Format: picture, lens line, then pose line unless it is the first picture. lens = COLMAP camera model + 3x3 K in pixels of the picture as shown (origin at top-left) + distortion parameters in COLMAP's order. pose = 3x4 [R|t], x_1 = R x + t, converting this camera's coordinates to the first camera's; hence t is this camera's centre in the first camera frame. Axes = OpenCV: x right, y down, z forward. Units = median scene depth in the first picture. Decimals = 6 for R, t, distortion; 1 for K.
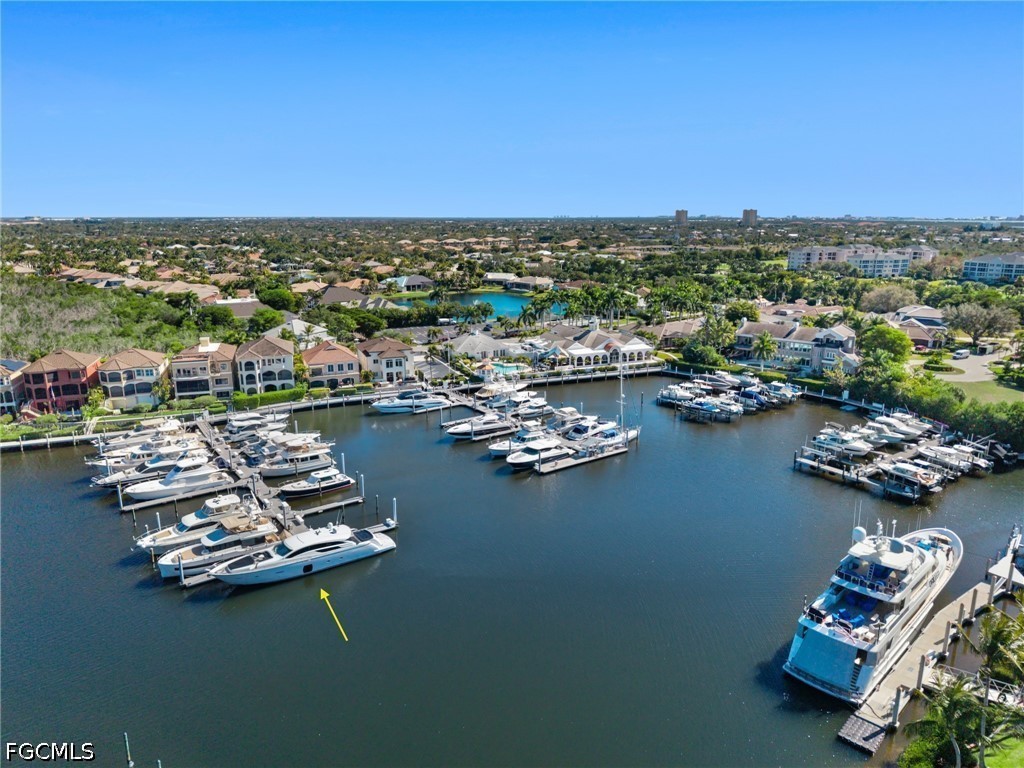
lens RADIAL K [[685.6, 0, 512.0], [0, 685.6, 384.0], [0, 0, 1]] dist [0.007027, -0.003675]
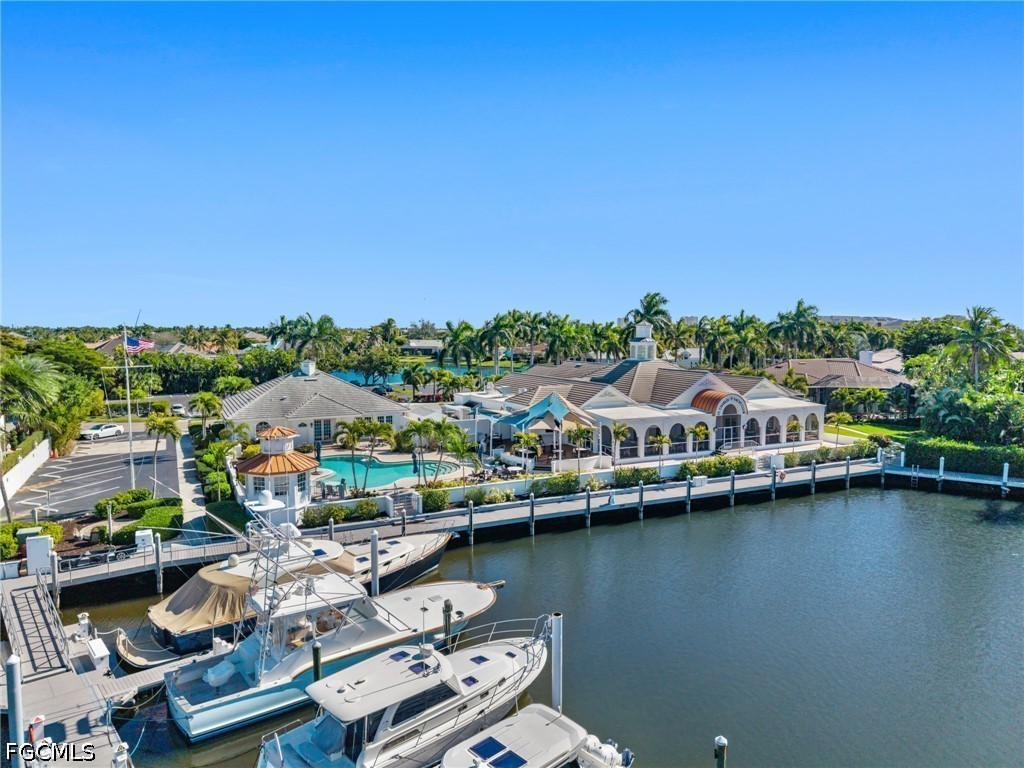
lens RADIAL K [[685.6, 0, 512.0], [0, 685.6, 384.0], [0, 0, 1]] dist [0.007027, -0.003675]
pose [[0.996622, -0.005257, 0.081961, 0.022622], [0.018284, 0.987106, -0.159019, -0.011701], [-0.080068, 0.159980, 0.983868, 0.704575]]
